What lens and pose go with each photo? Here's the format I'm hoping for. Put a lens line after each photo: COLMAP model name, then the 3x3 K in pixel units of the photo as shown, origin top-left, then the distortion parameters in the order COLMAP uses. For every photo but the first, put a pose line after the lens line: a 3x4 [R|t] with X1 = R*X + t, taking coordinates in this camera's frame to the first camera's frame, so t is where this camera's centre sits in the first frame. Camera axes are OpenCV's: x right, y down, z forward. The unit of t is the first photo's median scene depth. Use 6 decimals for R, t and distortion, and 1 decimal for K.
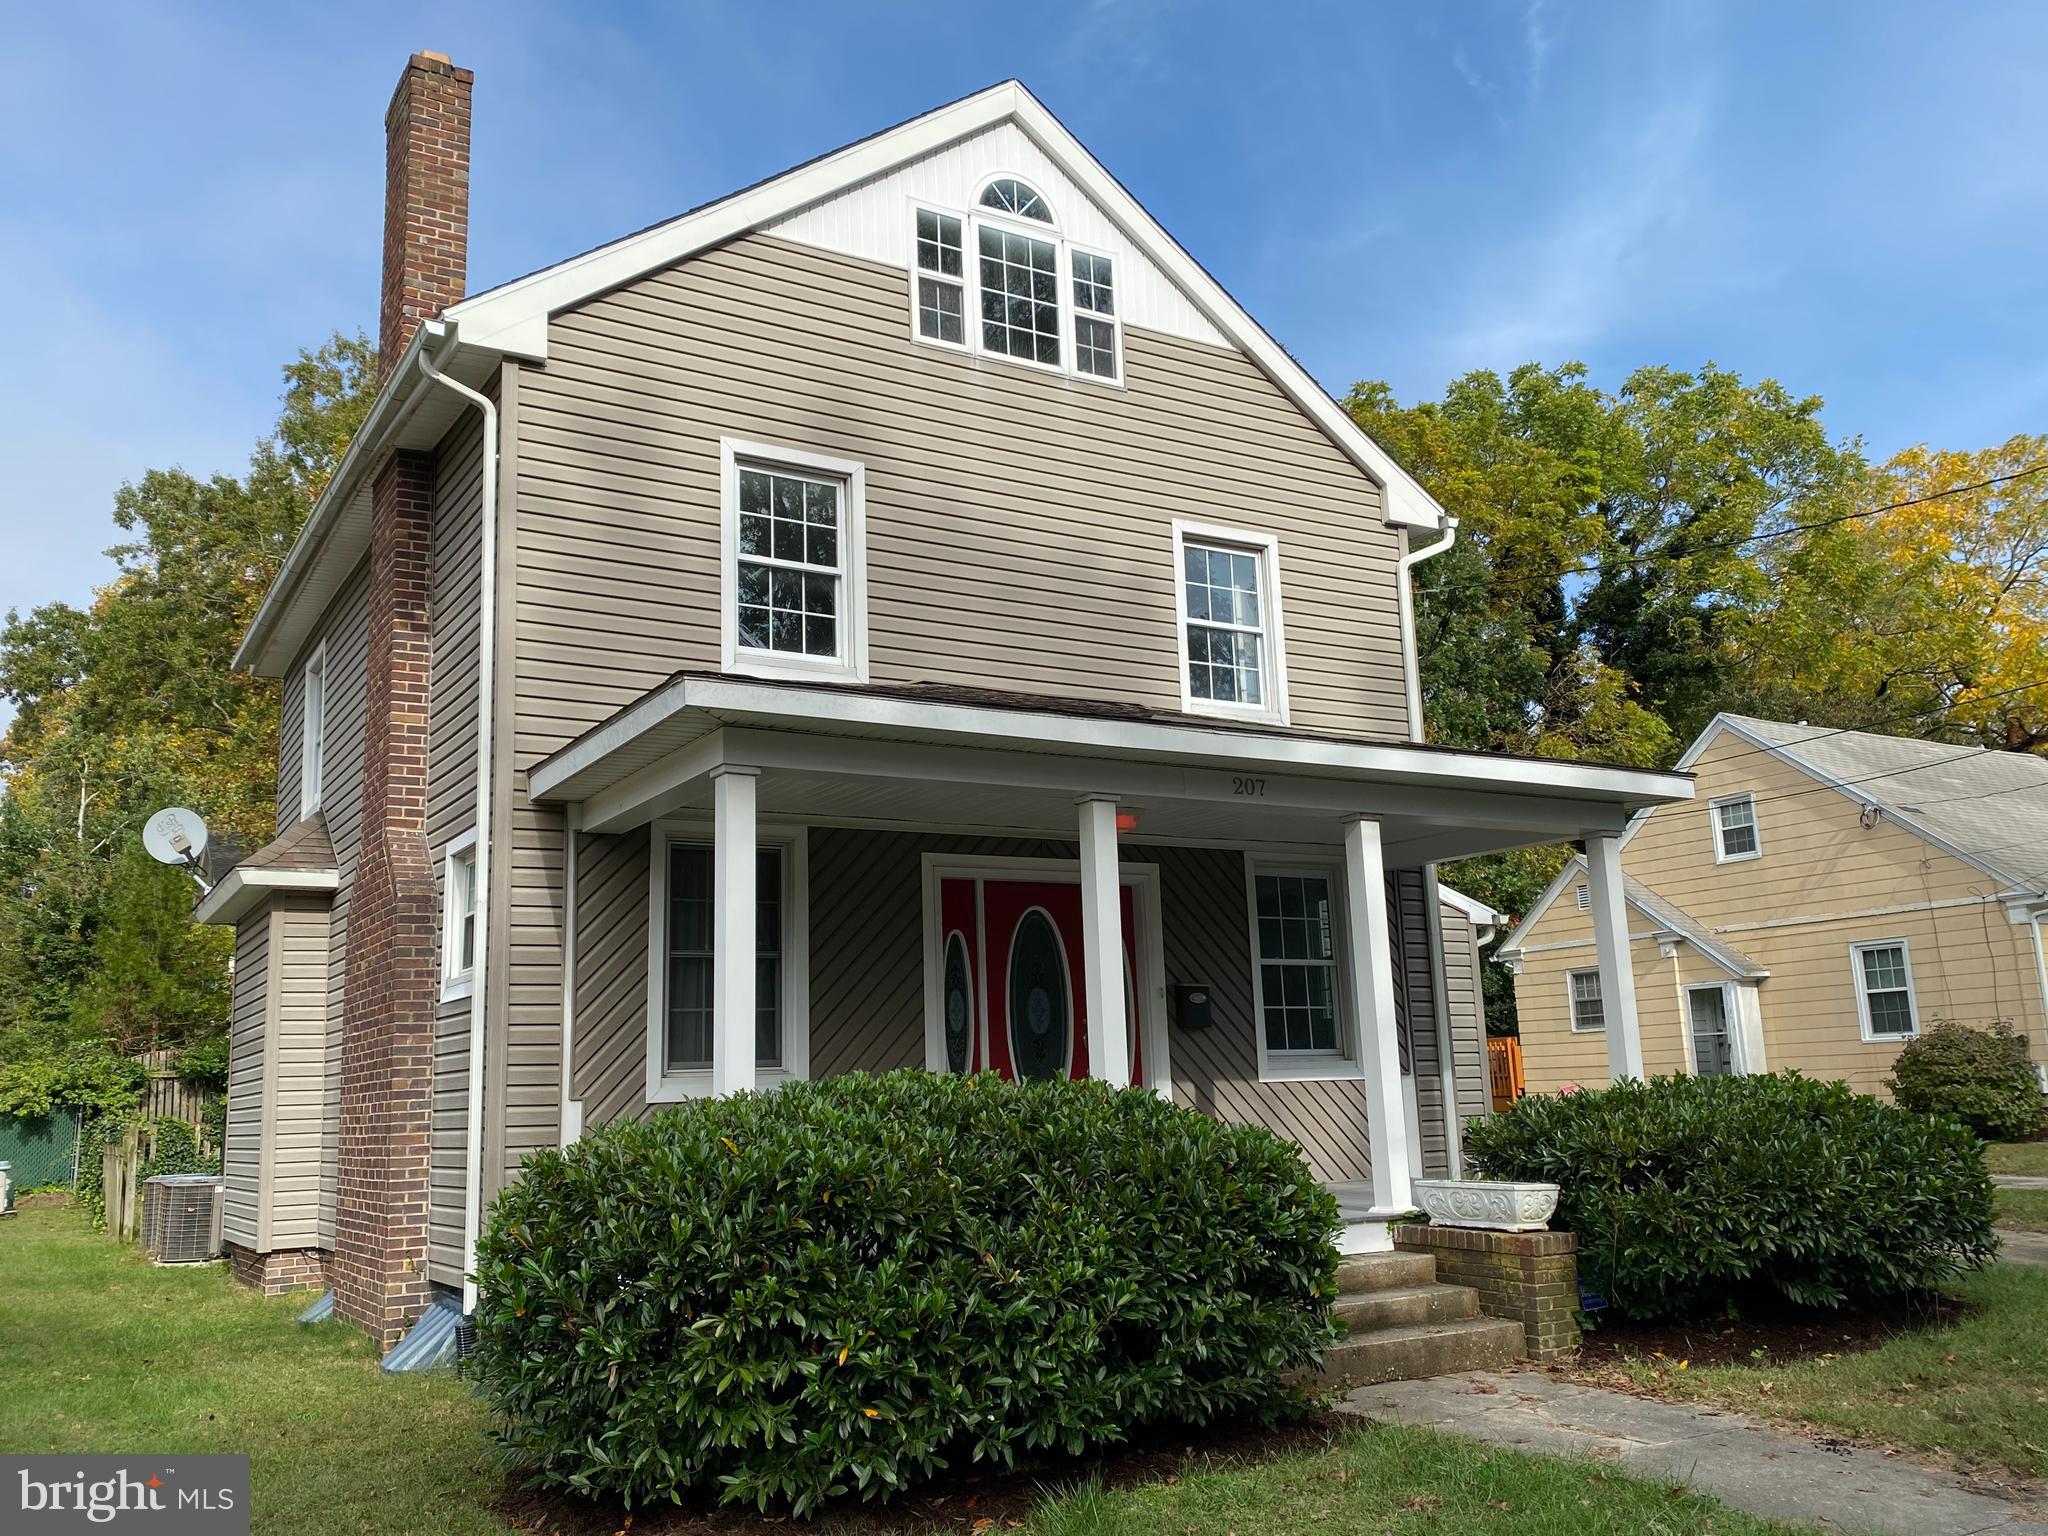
lens RADIAL K [[1713.4, 0, 1023.0], [0, 1713.4, 761.3], [0, 0, 1]] dist [0.050811, -0.017599]
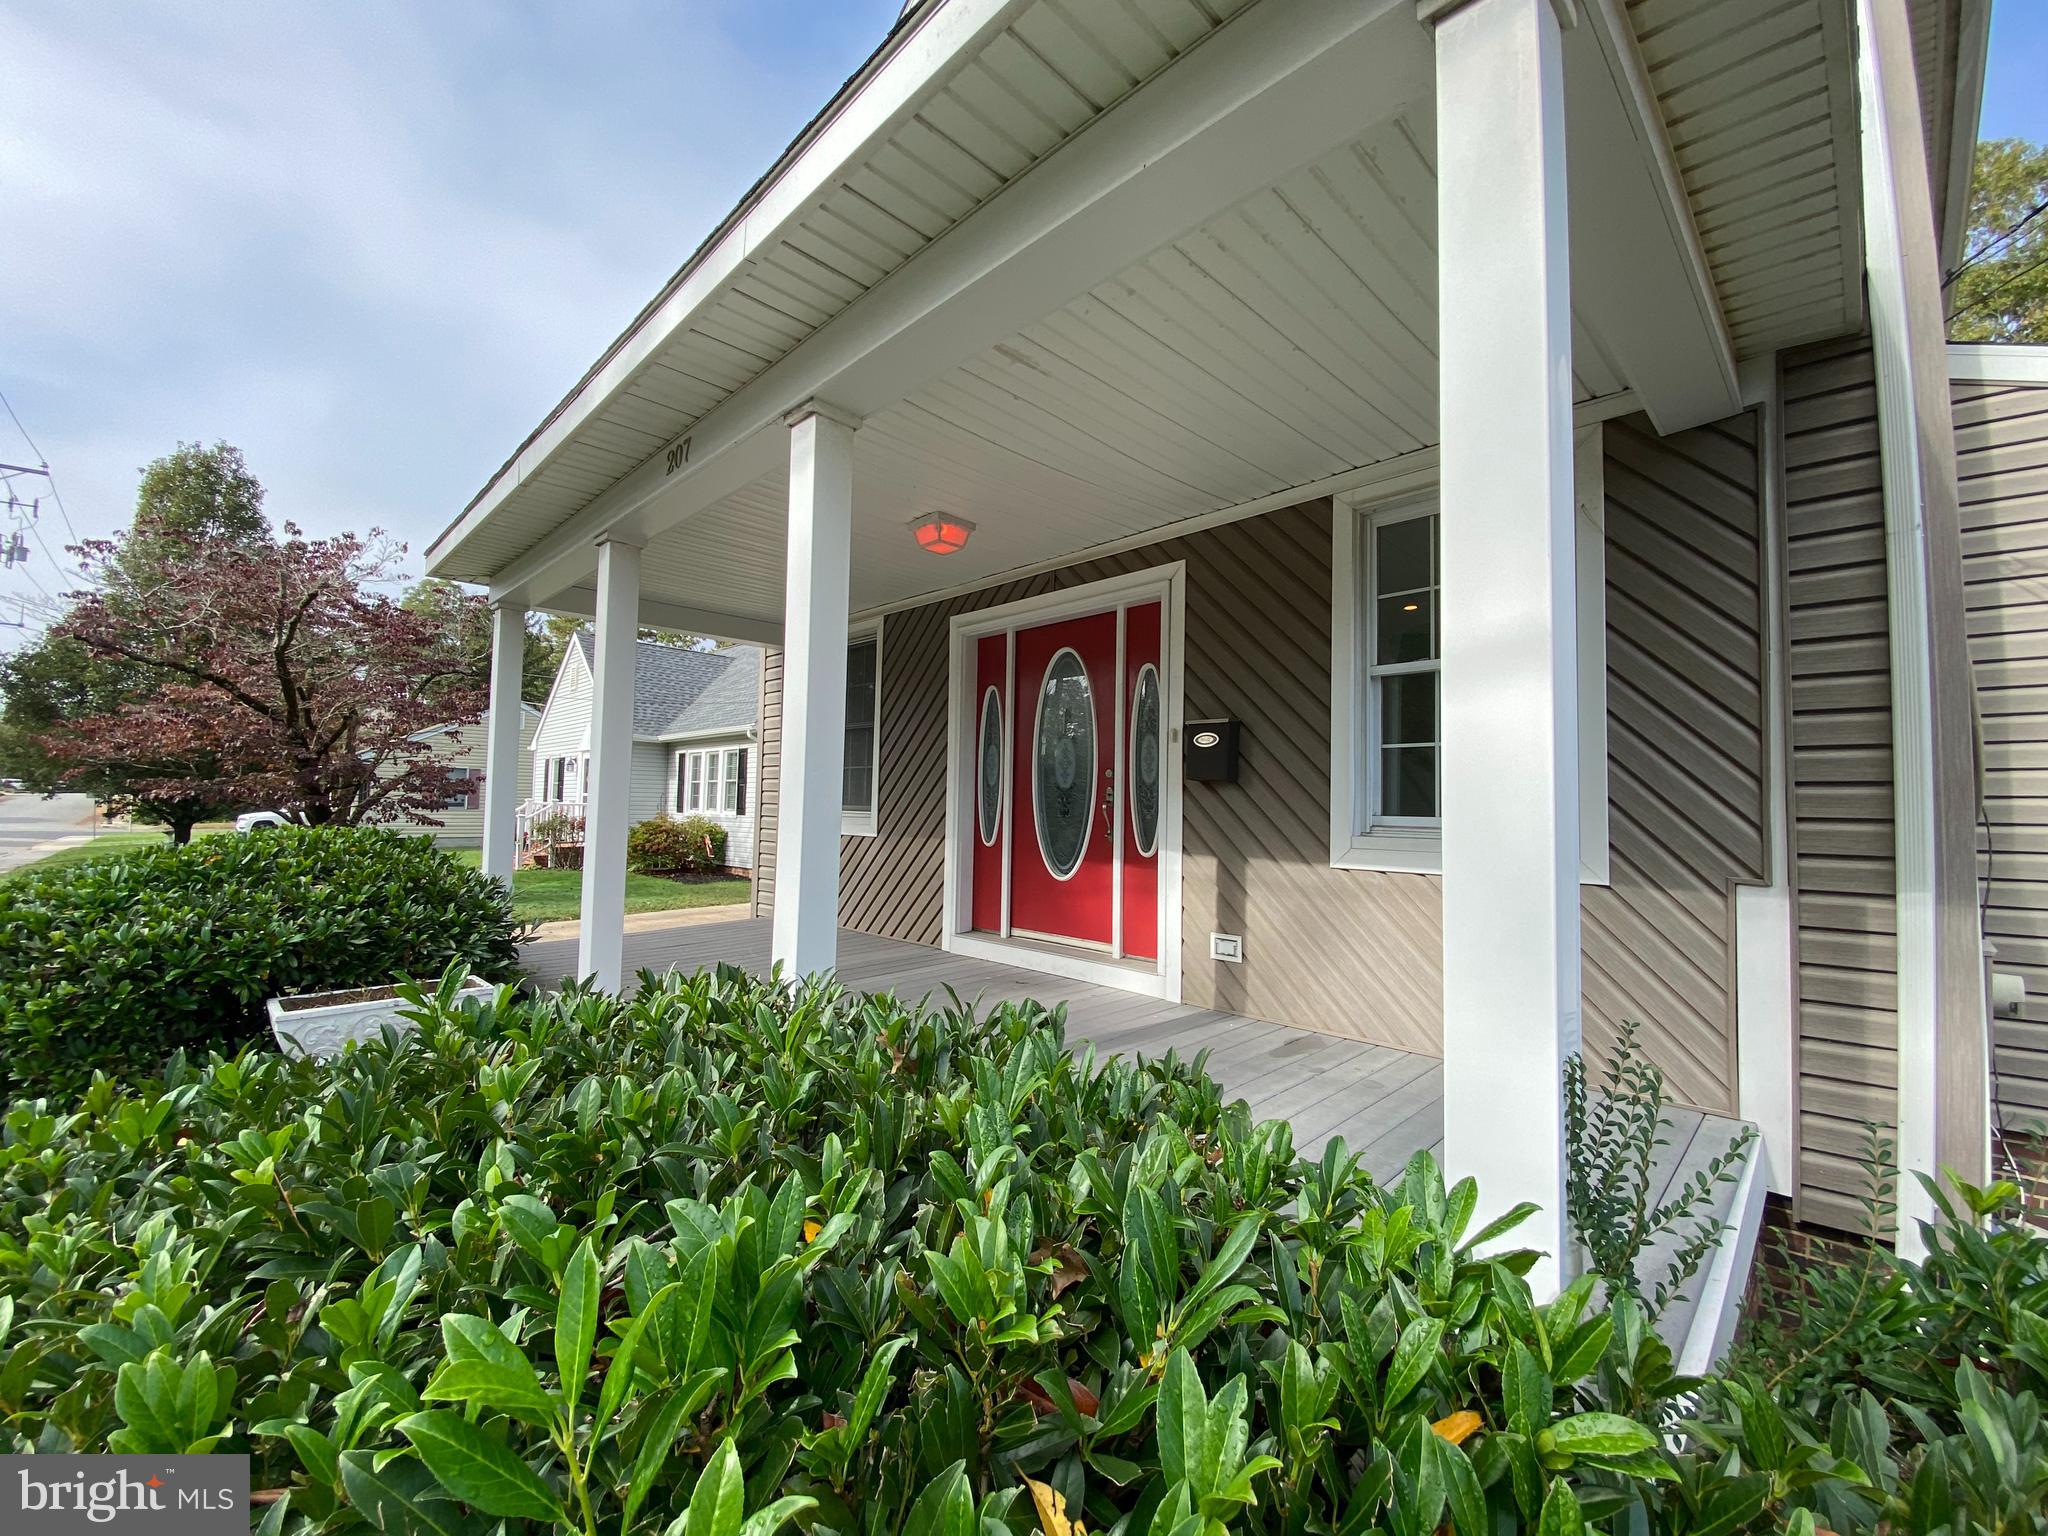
lens RADIAL K [[830.0, 0, 1012.2], [0, 830.0, 775.6], [0, 0, 1]] dist [0.015088, -0.016849]
pose [[0.227239, 0.001474, -0.973838, 0.402974], [0.168727, 0.984815, 0.040862, 0.121975], [0.959111, -0.173598, 0.223540, 0.824832]]
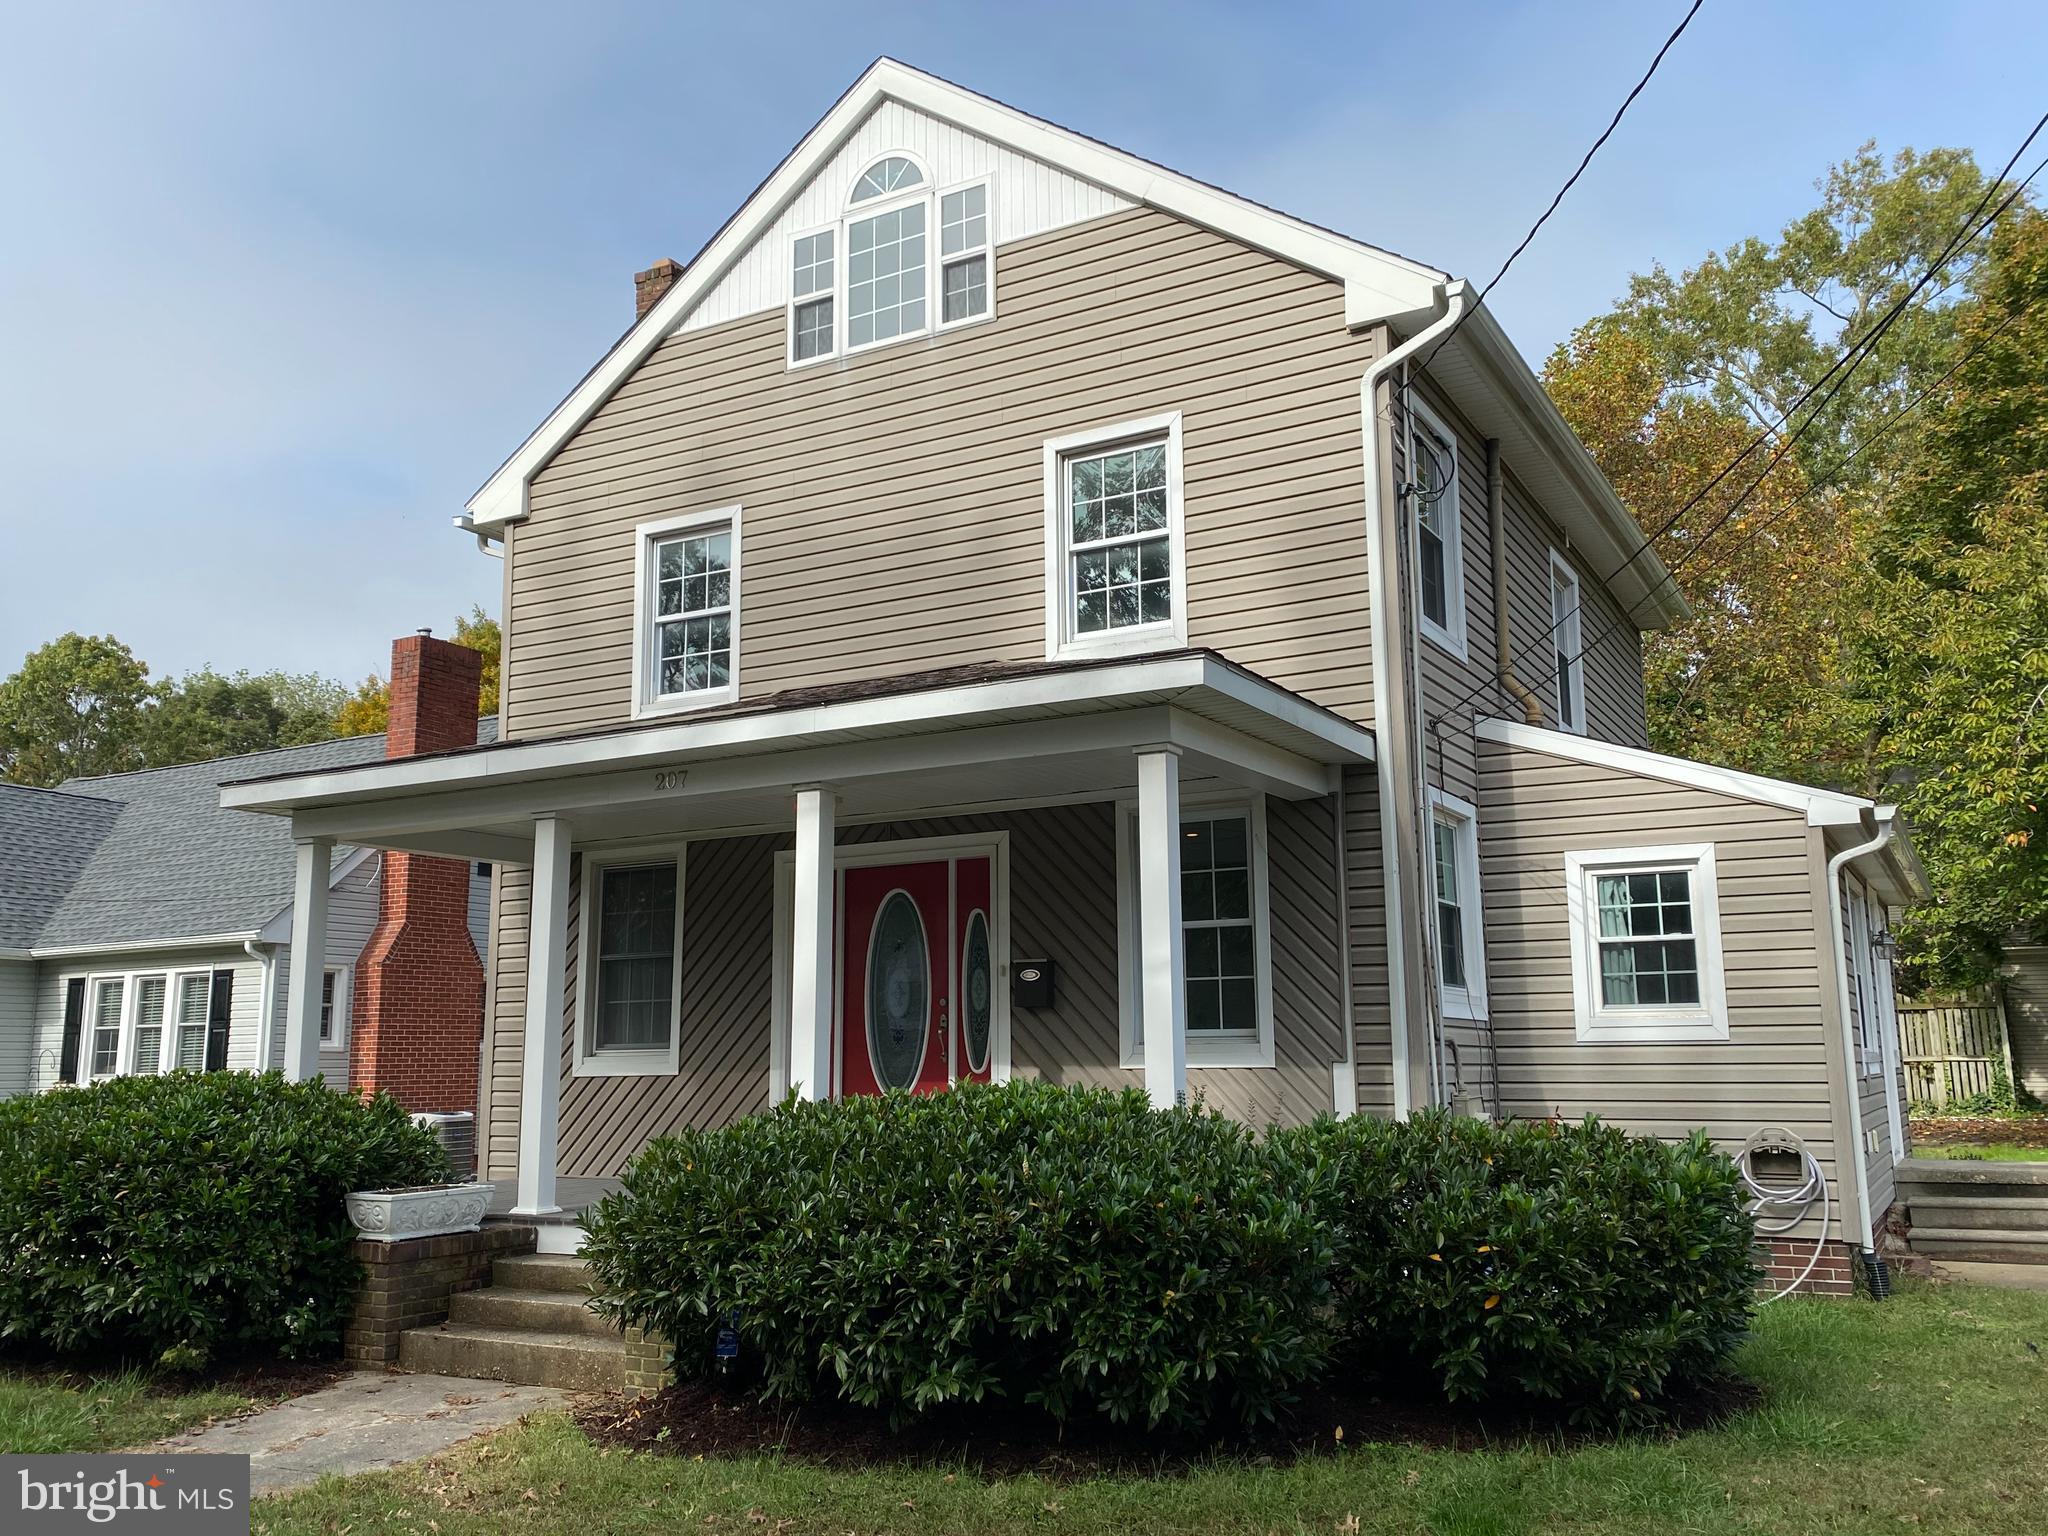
lens RADIAL K [[1713.4, 0, 1028.5], [0, 1713.4, 762.6], [0, 0, 1]] dist [0.050811, -0.017599]
pose [[0.491466, -0.125162, -0.861856, 0.871311], [0.163369, 0.985301, -0.049930, 0.070876], [0.855437, -0.116262, 0.504690, 0.542879]]
